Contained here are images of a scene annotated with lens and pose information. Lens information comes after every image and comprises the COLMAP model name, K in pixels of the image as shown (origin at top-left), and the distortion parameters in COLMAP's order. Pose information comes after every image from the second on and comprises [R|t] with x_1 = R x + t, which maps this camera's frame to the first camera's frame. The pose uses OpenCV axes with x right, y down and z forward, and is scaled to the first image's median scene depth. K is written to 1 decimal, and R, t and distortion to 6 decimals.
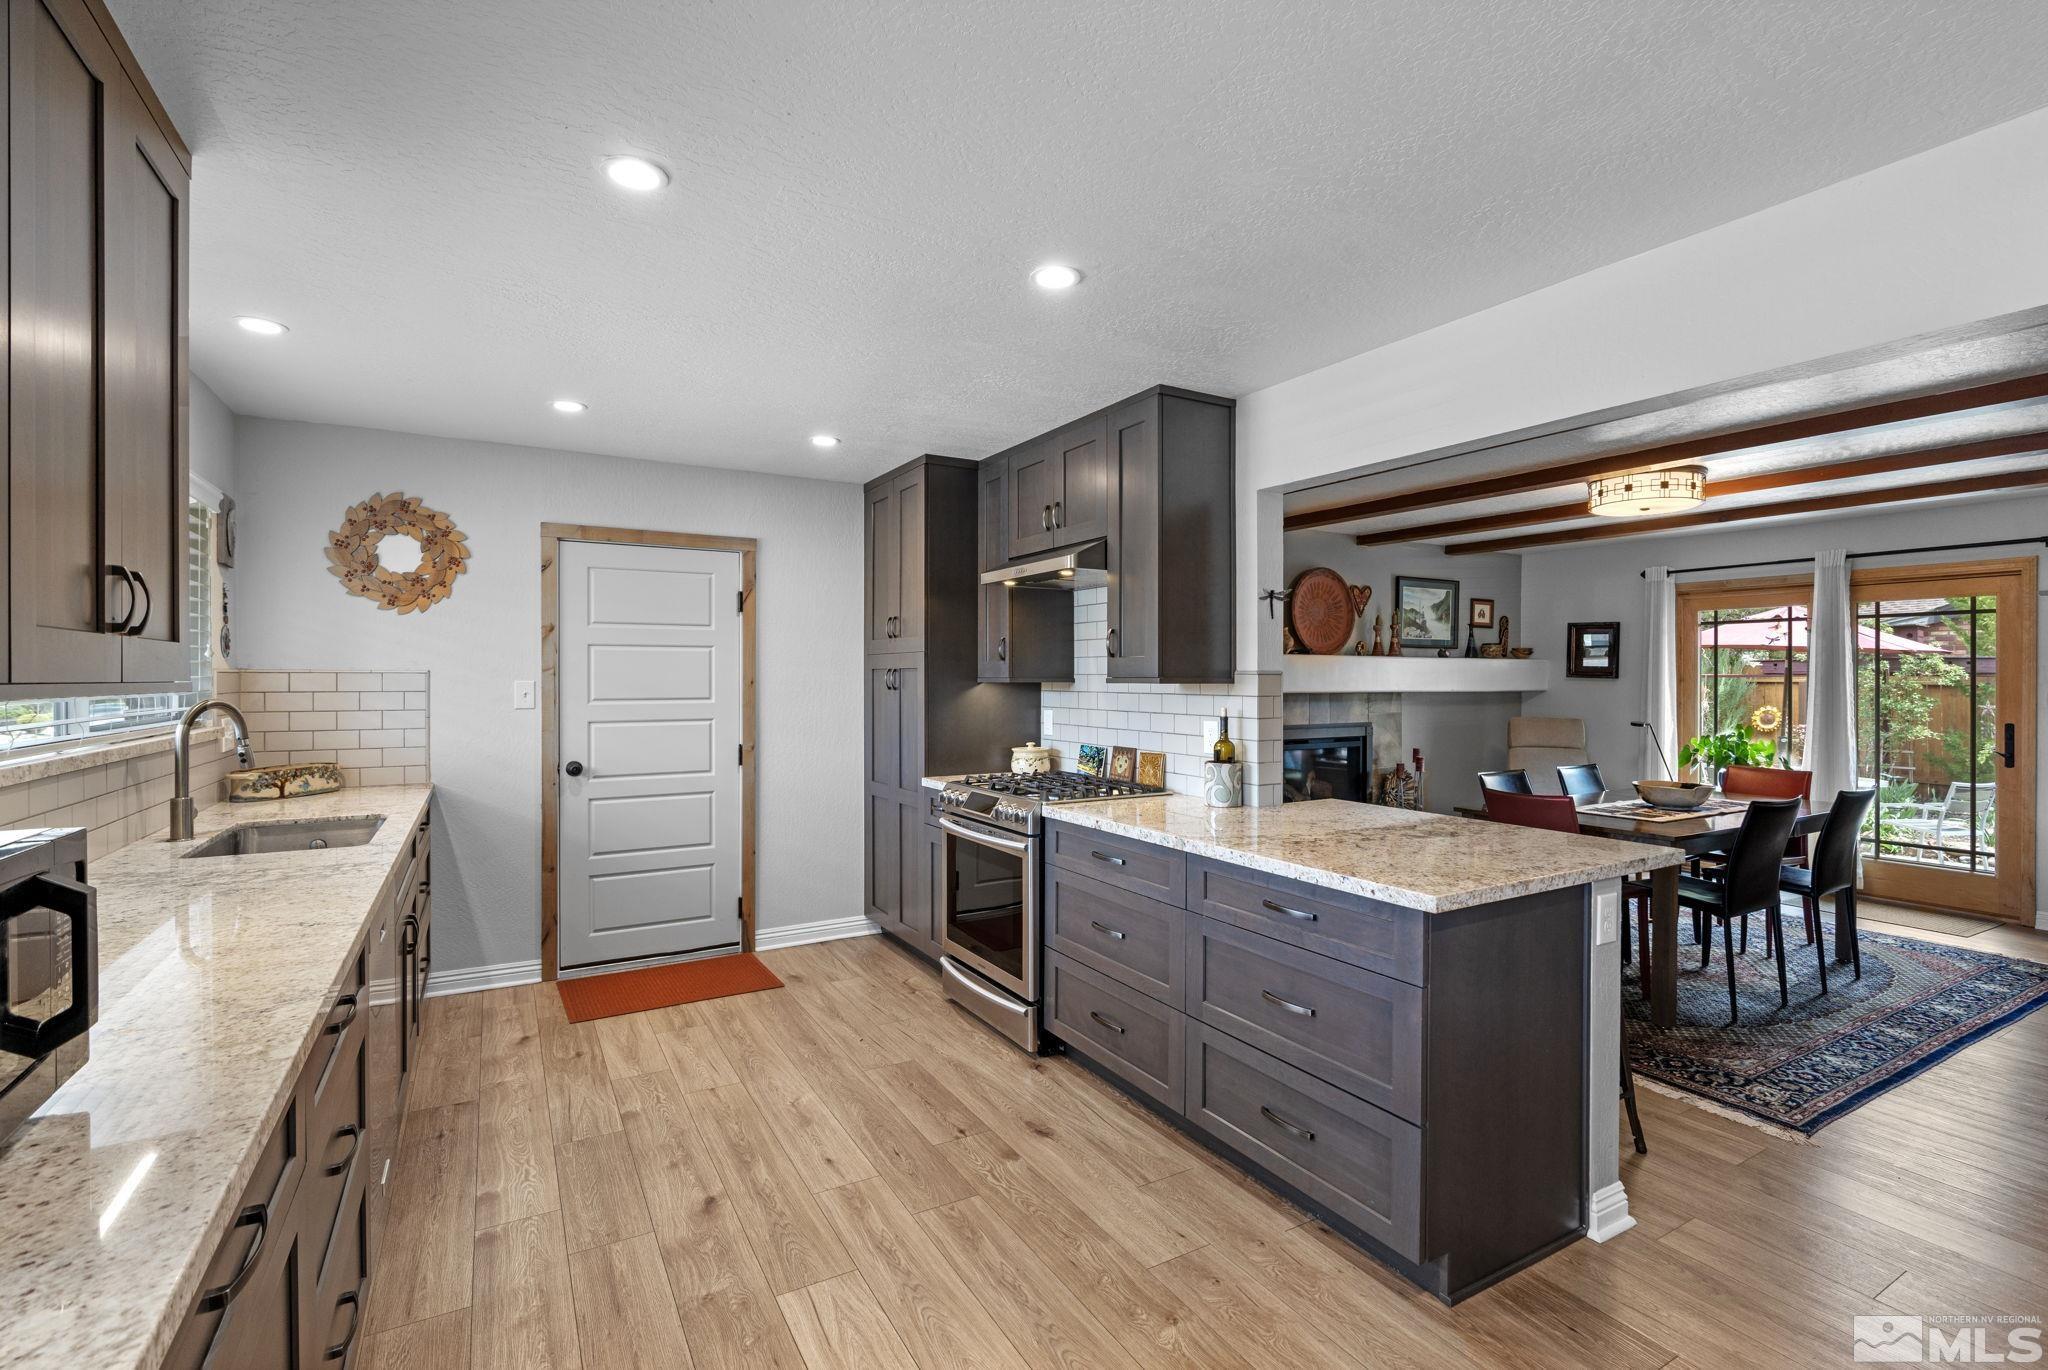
lens RADIAL K [[950.7, 0, 1046.9], [0, 950.7, 678.2], [0, 0, 1]] dist [-0.018733, 0.006261]
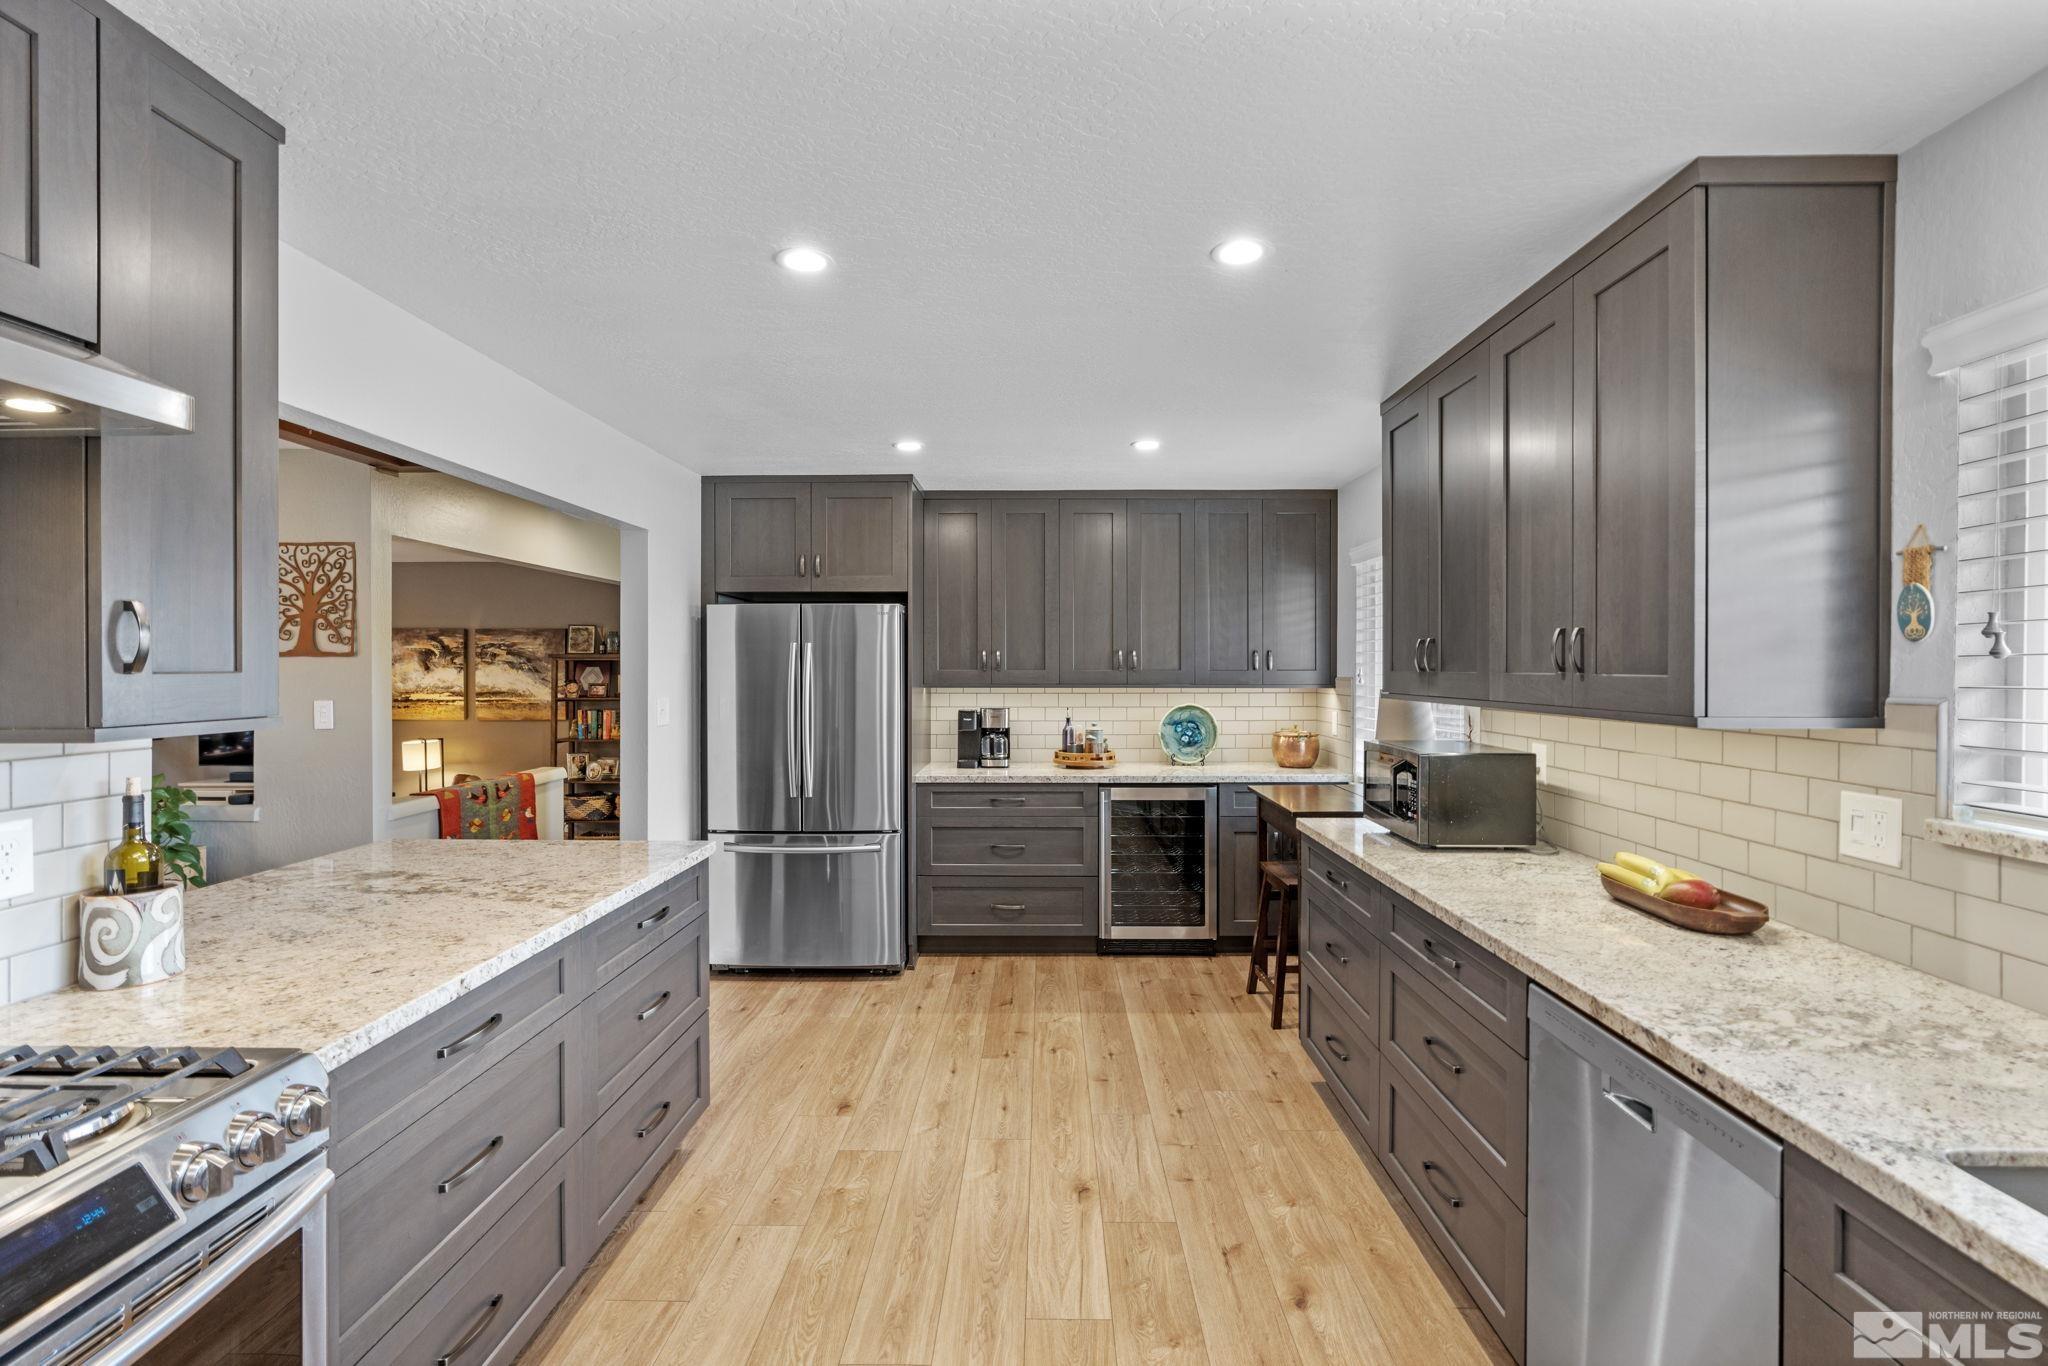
lens RADIAL K [[950.7, 0, 1046.9], [0, 950.7, 676.2], [0, 0, 1]] dist [-0.018733, 0.006261]
pose [[-0.861801, -0.003018, 0.507238, -0.551441], [0.003112, 0.999932, 0.011236, -0.028994], [-0.507238, 0.011262, -0.861733, 1.418075]]
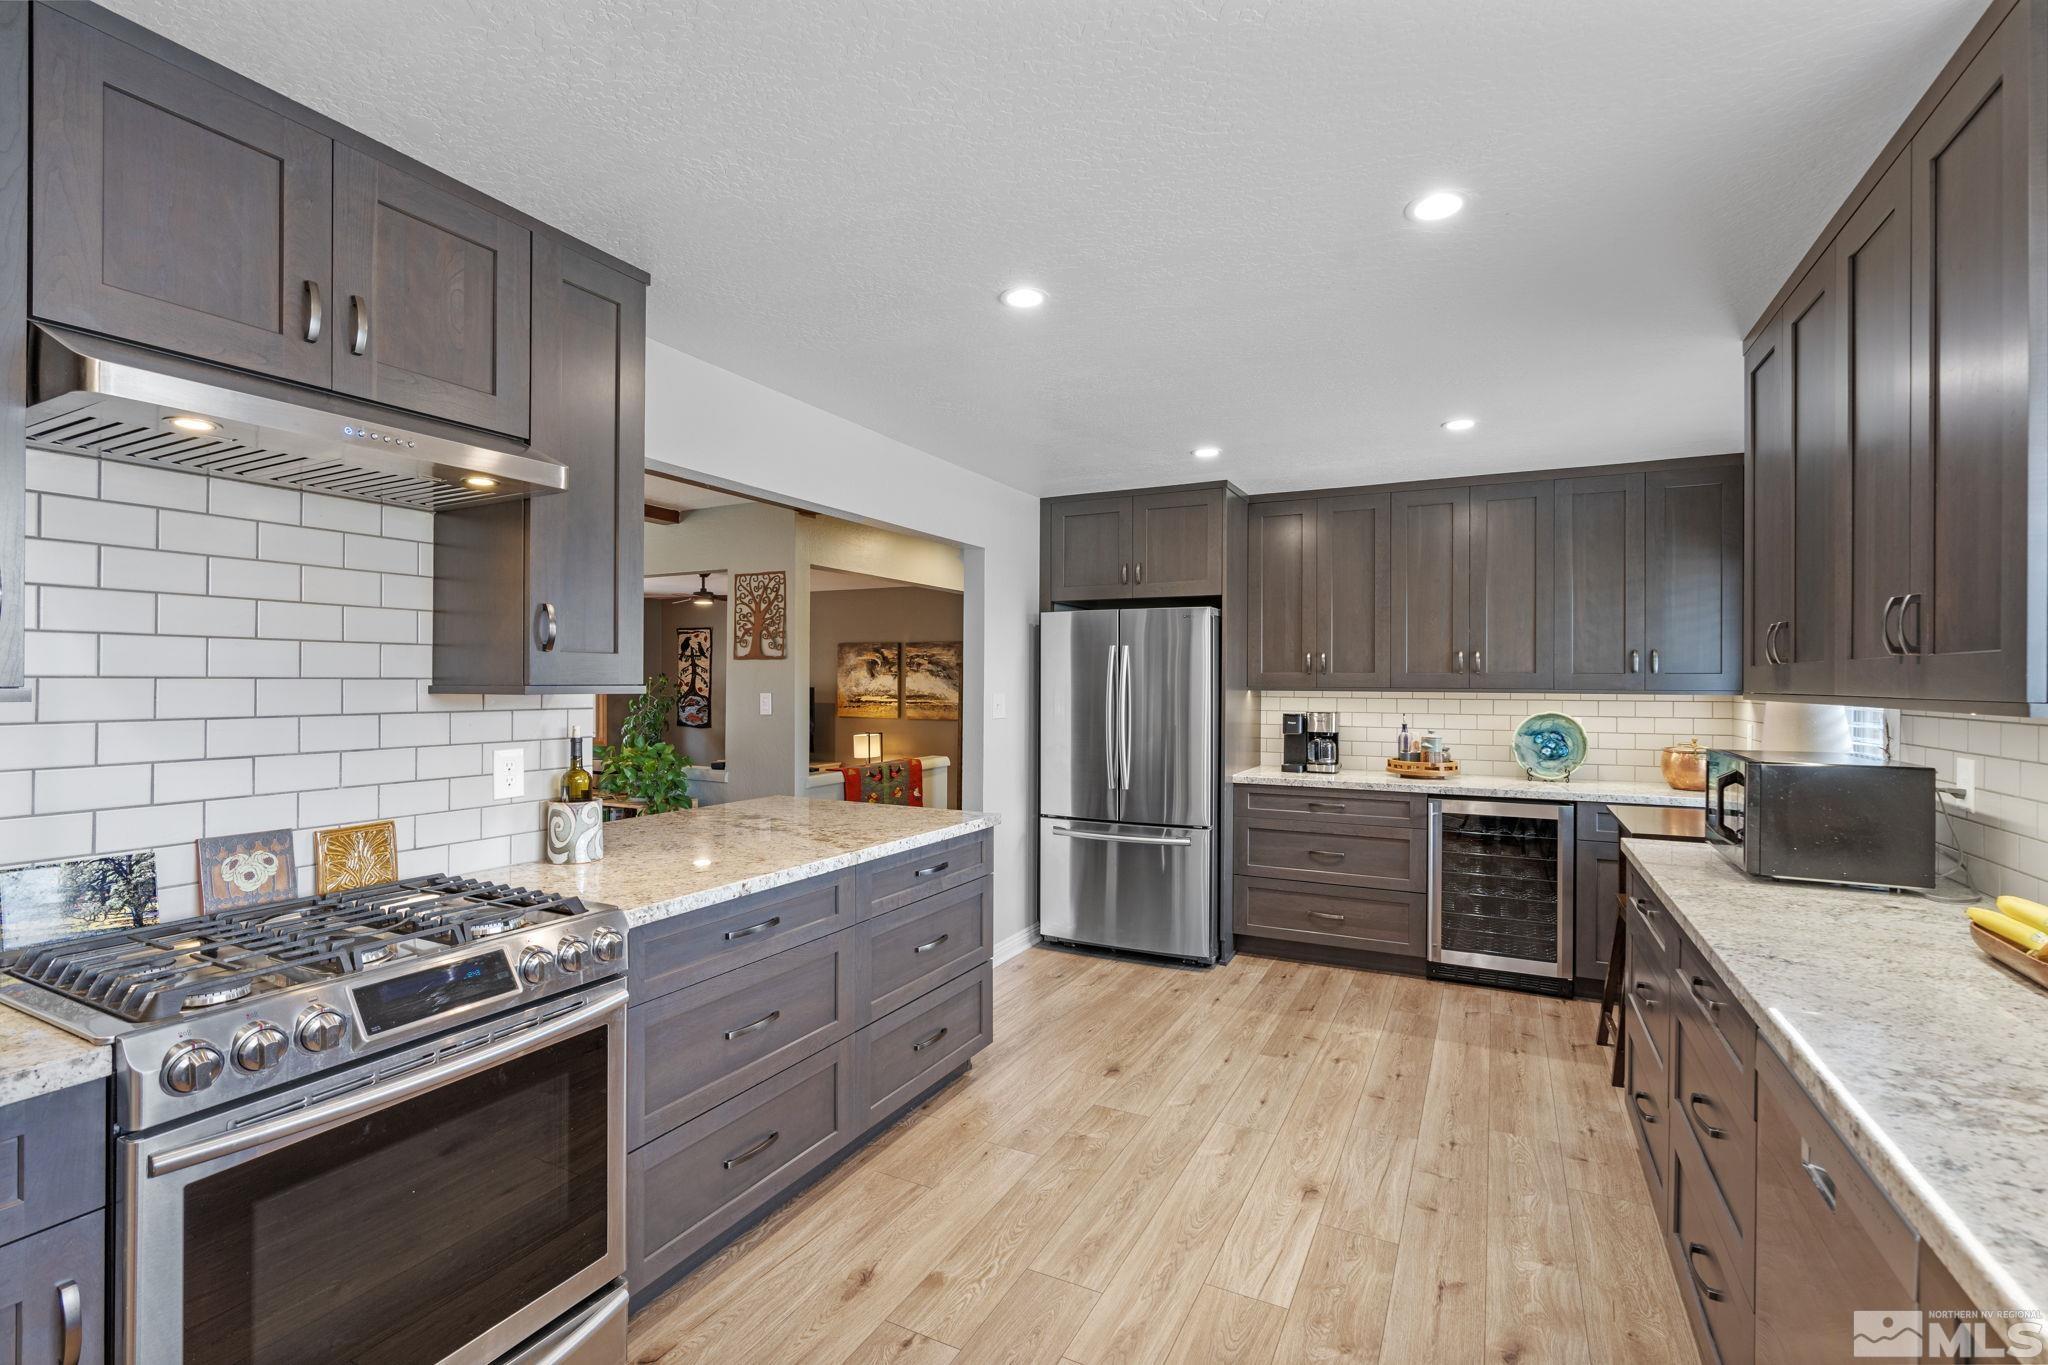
lens RADIAL K [[942.1, 0, 1012.2], [0, 942.1, 688.0], [0, 0, 1]] dist [-0.018399, 0.005552]
pose [[-0.534708, -0.007043, 0.845007, -0.719623], [-0.001984, 0.999973, 0.007080, -0.003696], [-0.845034, 0.002109, -0.534708, 1.328513]]
